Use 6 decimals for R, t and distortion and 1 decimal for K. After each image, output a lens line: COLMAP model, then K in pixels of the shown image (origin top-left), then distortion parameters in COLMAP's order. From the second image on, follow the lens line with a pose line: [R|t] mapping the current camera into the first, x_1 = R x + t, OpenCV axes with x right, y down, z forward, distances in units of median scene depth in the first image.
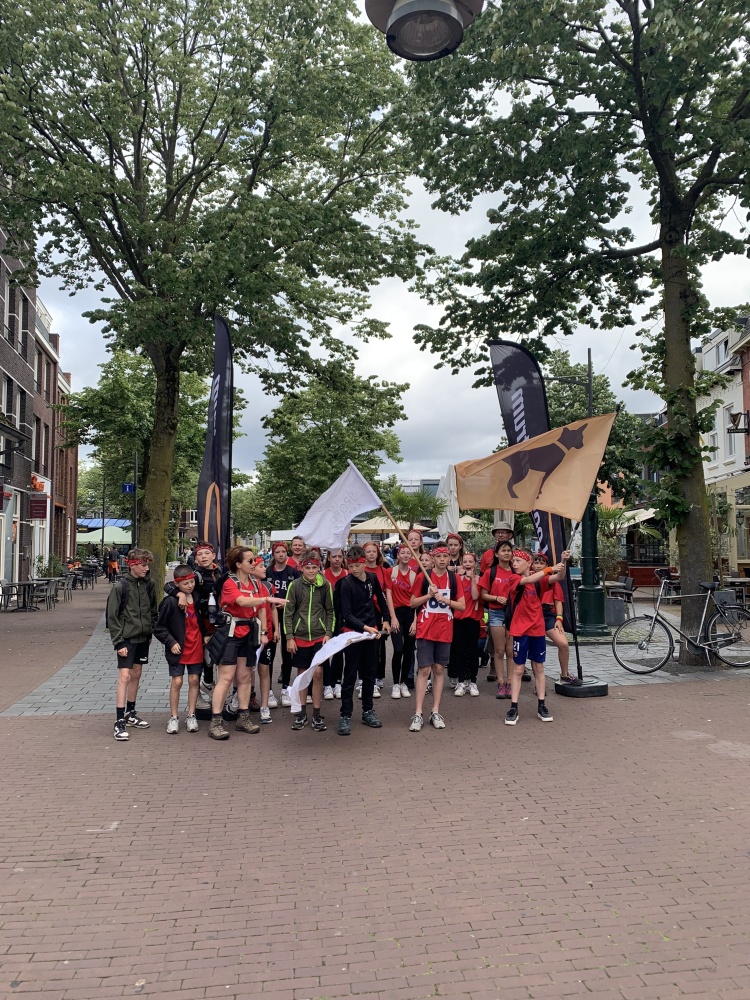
lens RADIAL K [[751.2, 0, 375.0], [0, 751.2, 500.0], [0, 0, 1]] dist [0.007846, -0.000757]
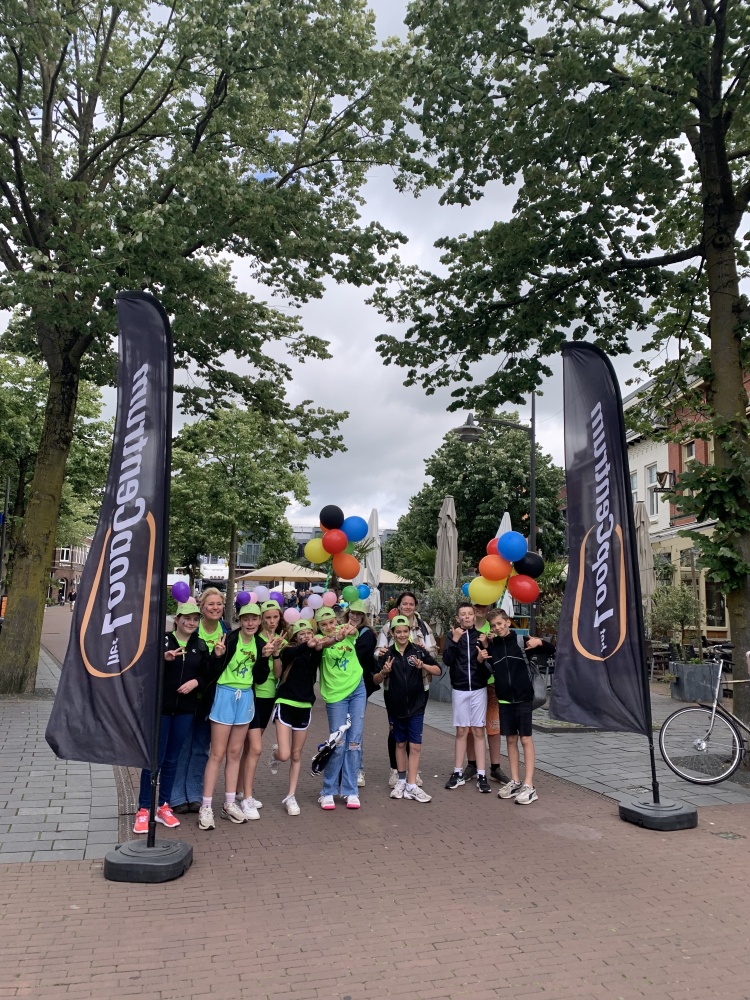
lens RADIAL K [[760.1, 0, 375.0], [0, 760.1, 500.0], [0, 0, 1]] dist [-0.003355, -0.010517]
pose [[0.989244, 0.054702, 0.135659, -0.041411], [-0.046121, 0.996779, -0.065614, 0.005083], [-0.138811, 0.058652, 0.988581, 0.129236]]
